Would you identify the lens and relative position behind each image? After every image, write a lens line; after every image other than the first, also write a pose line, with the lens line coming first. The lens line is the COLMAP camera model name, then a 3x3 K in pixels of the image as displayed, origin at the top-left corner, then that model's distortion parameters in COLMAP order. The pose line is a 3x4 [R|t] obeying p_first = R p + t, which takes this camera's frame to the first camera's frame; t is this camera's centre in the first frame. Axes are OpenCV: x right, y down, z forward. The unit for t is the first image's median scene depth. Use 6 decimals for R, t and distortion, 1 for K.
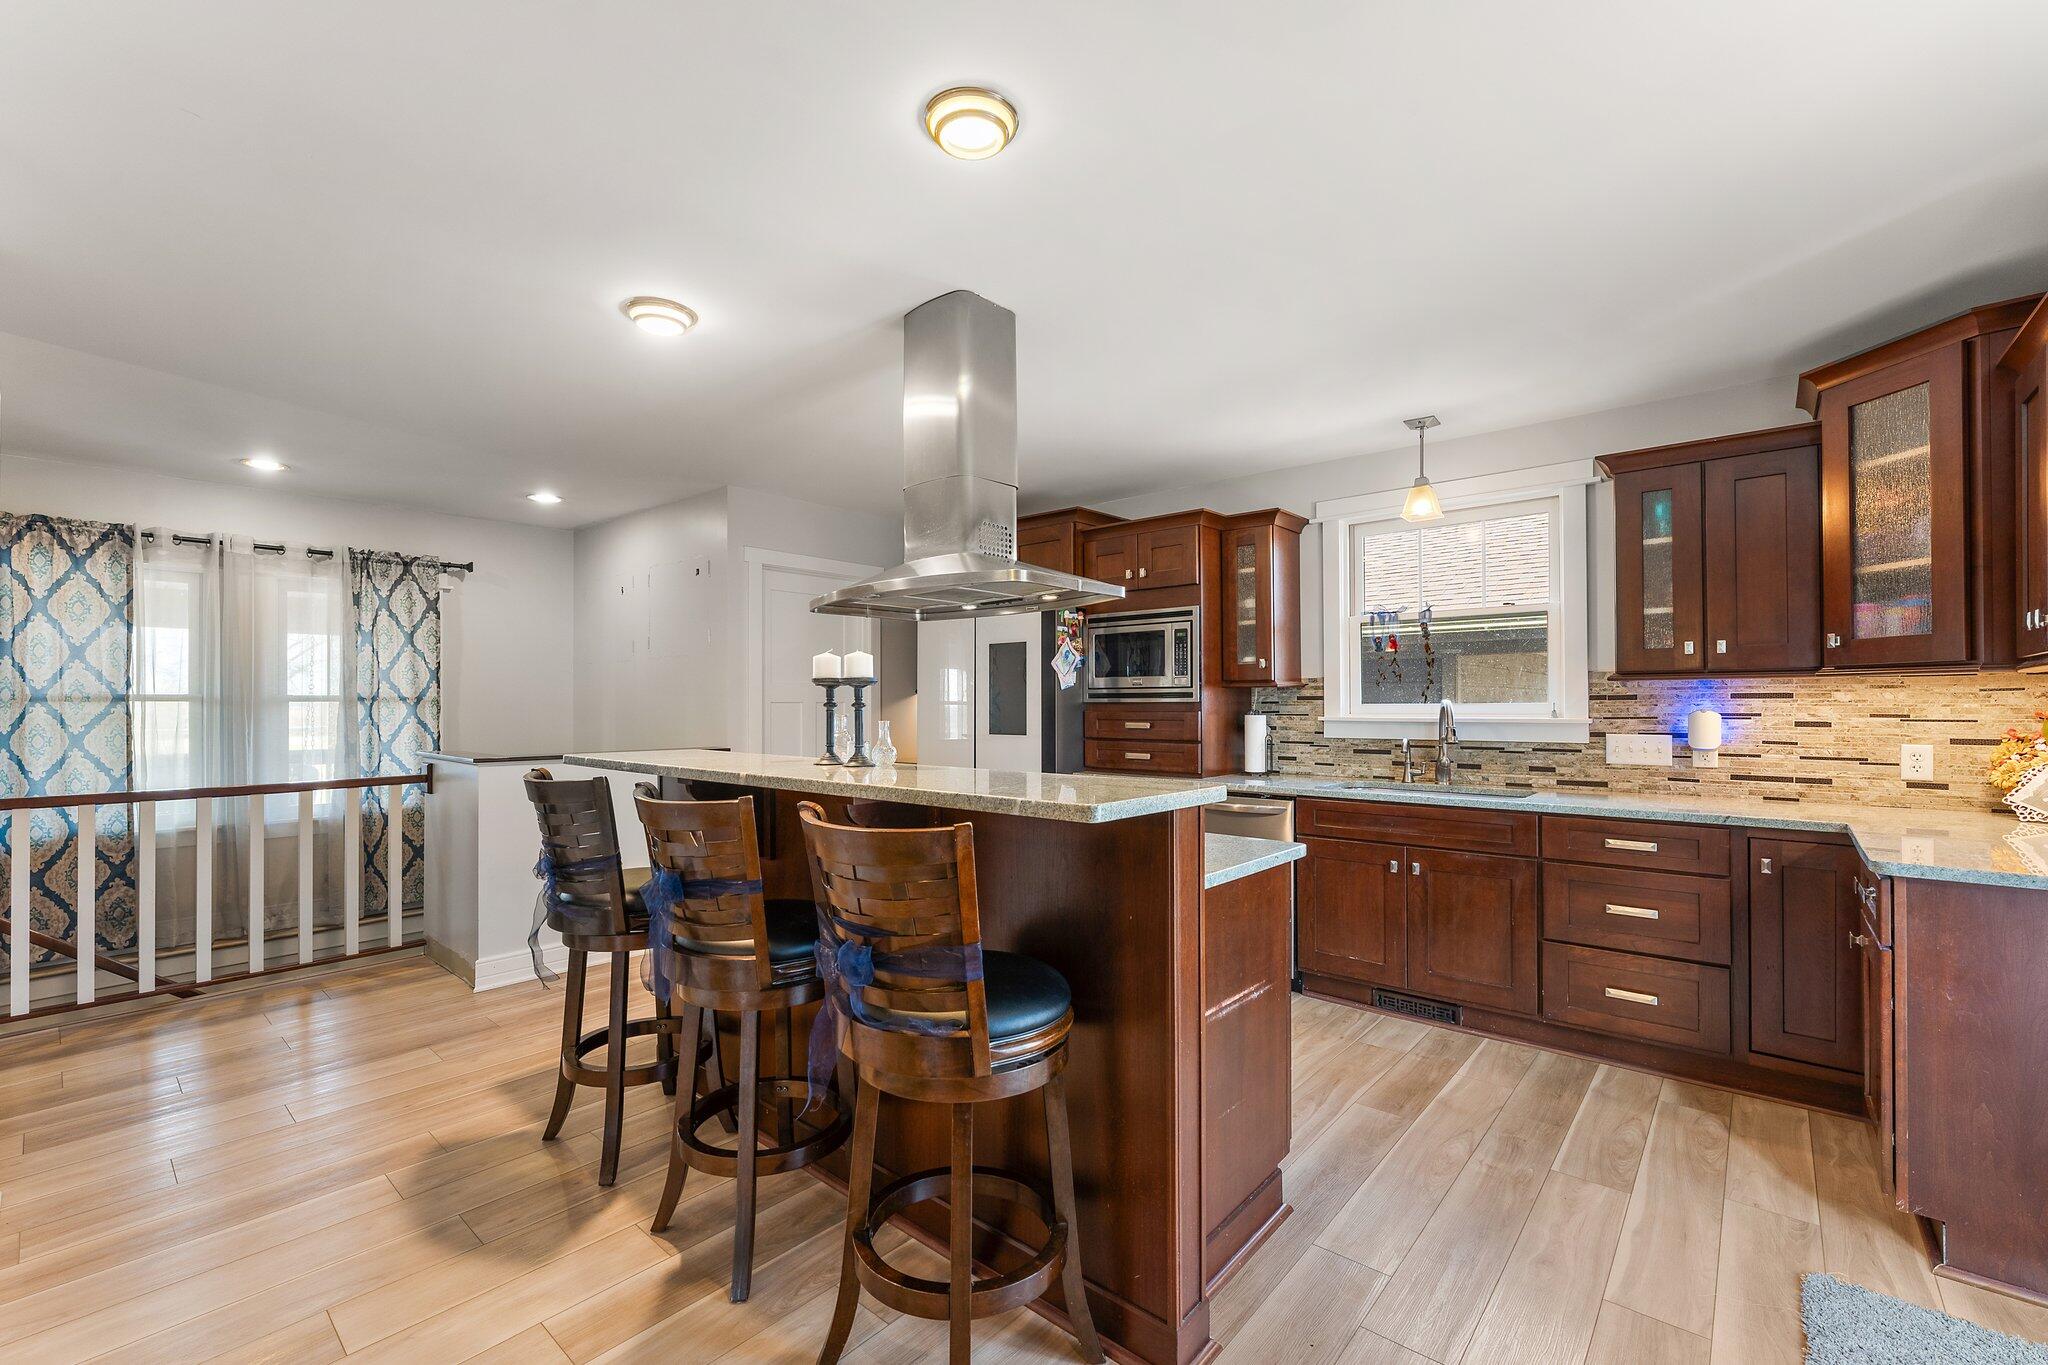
lens RADIAL K [[839.5, 0, 1012.6], [0, 839.5, 693.9], [0, 0, 1]] dist [-0.000824, -0.000075]
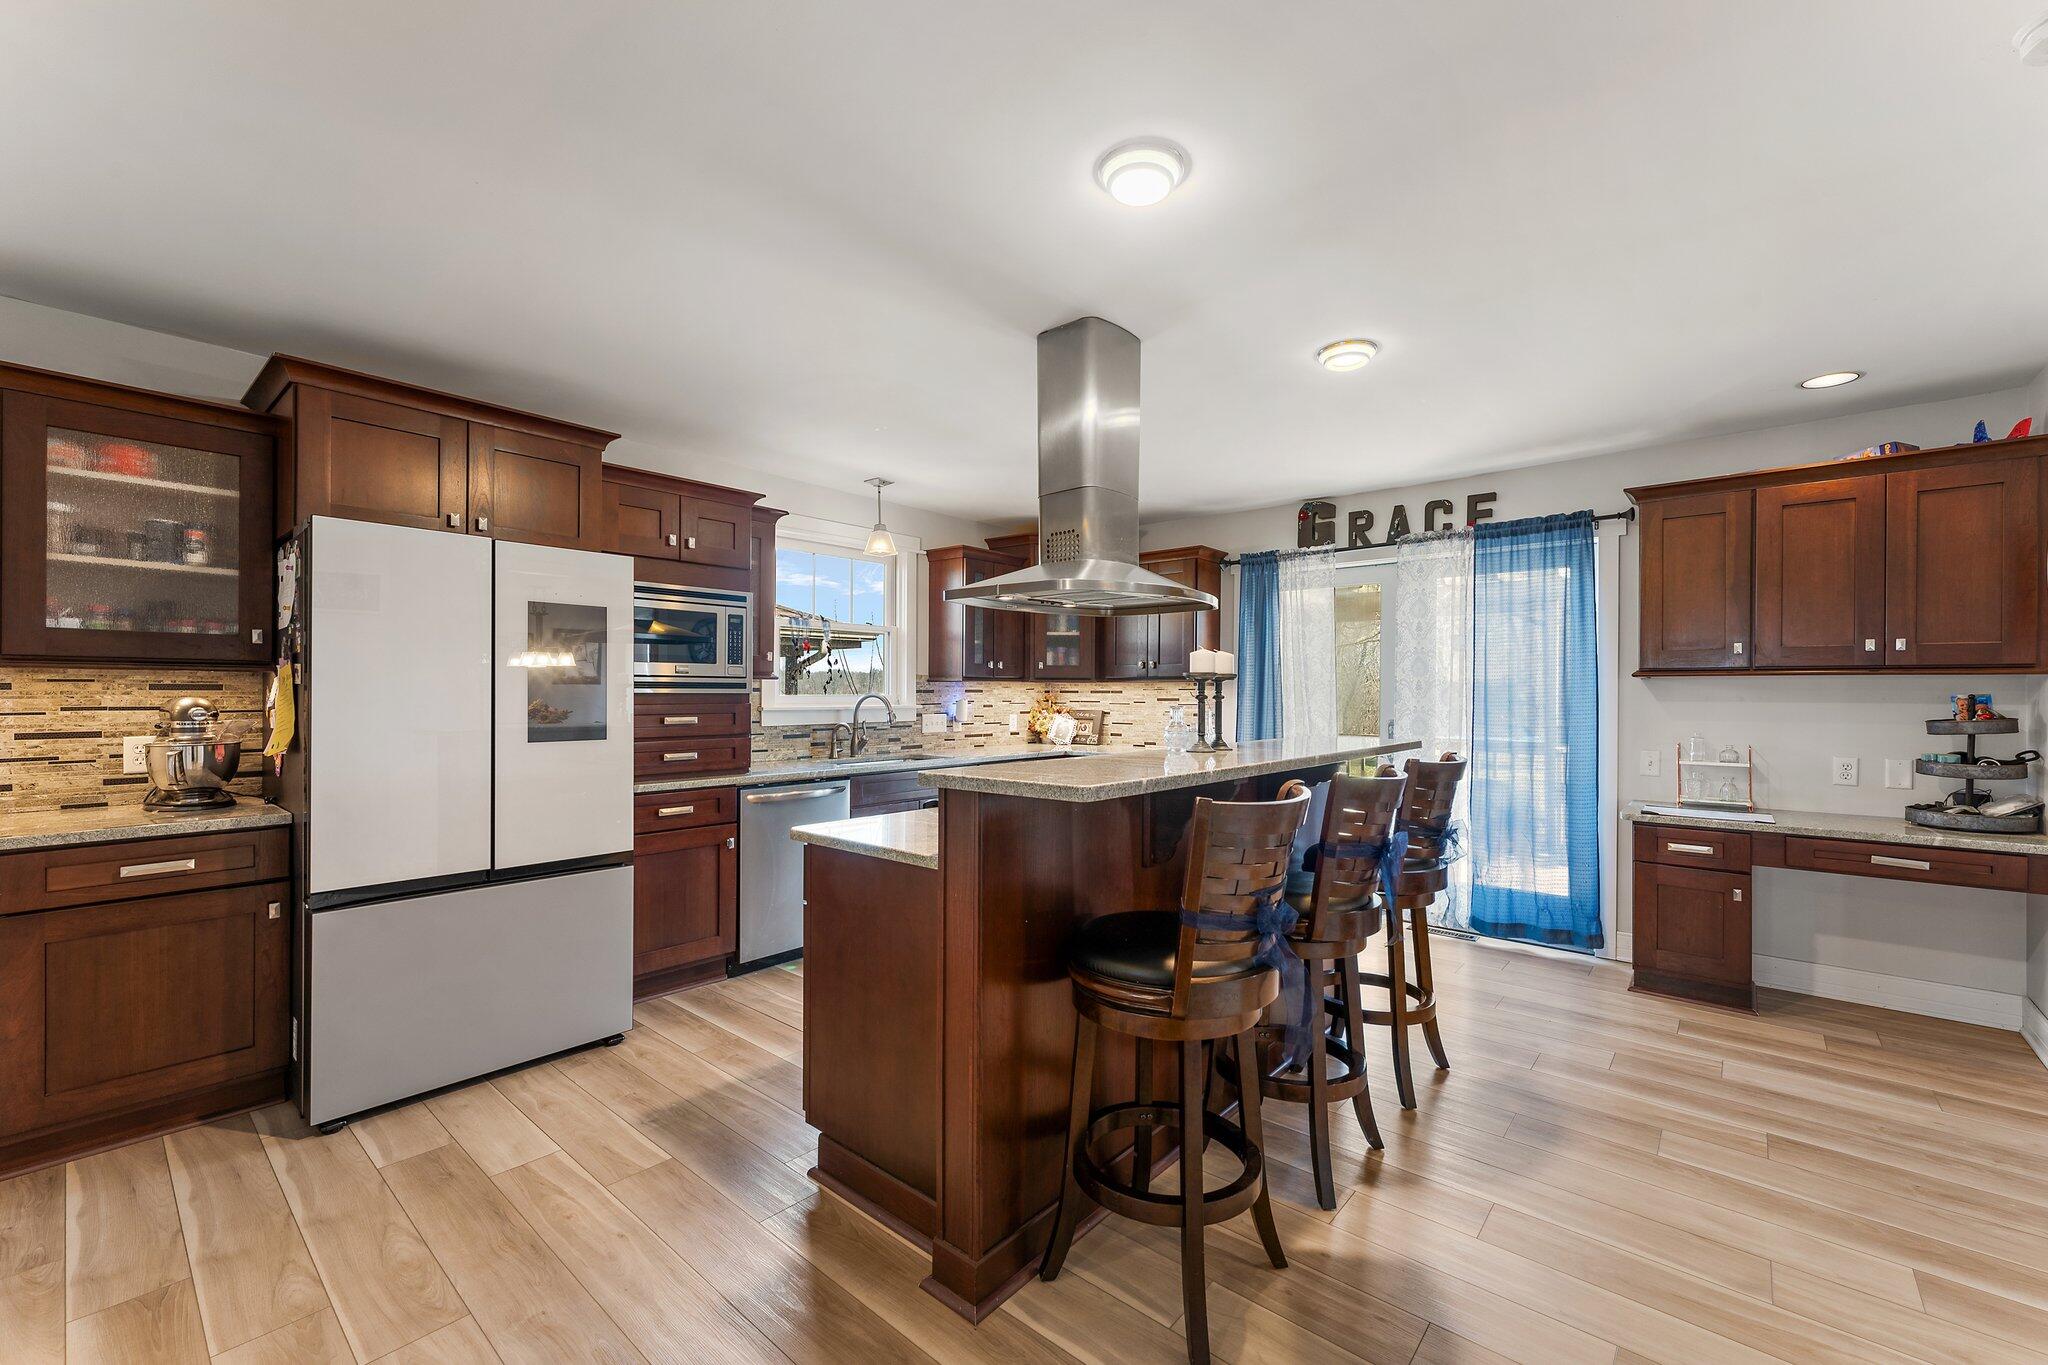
lens RADIAL K [[839.5, 0, 1011.5], [0, 839.5, 689.8], [0, 0, 1]] dist [-0.000824, -0.000075]
pose [[-0.004157, 0.004727, 0.999980, -0.832623], [-0.016130, 0.999858, -0.004793, 0.005652], [-0.999861, -0.016149, -0.004080, 0.801323]]
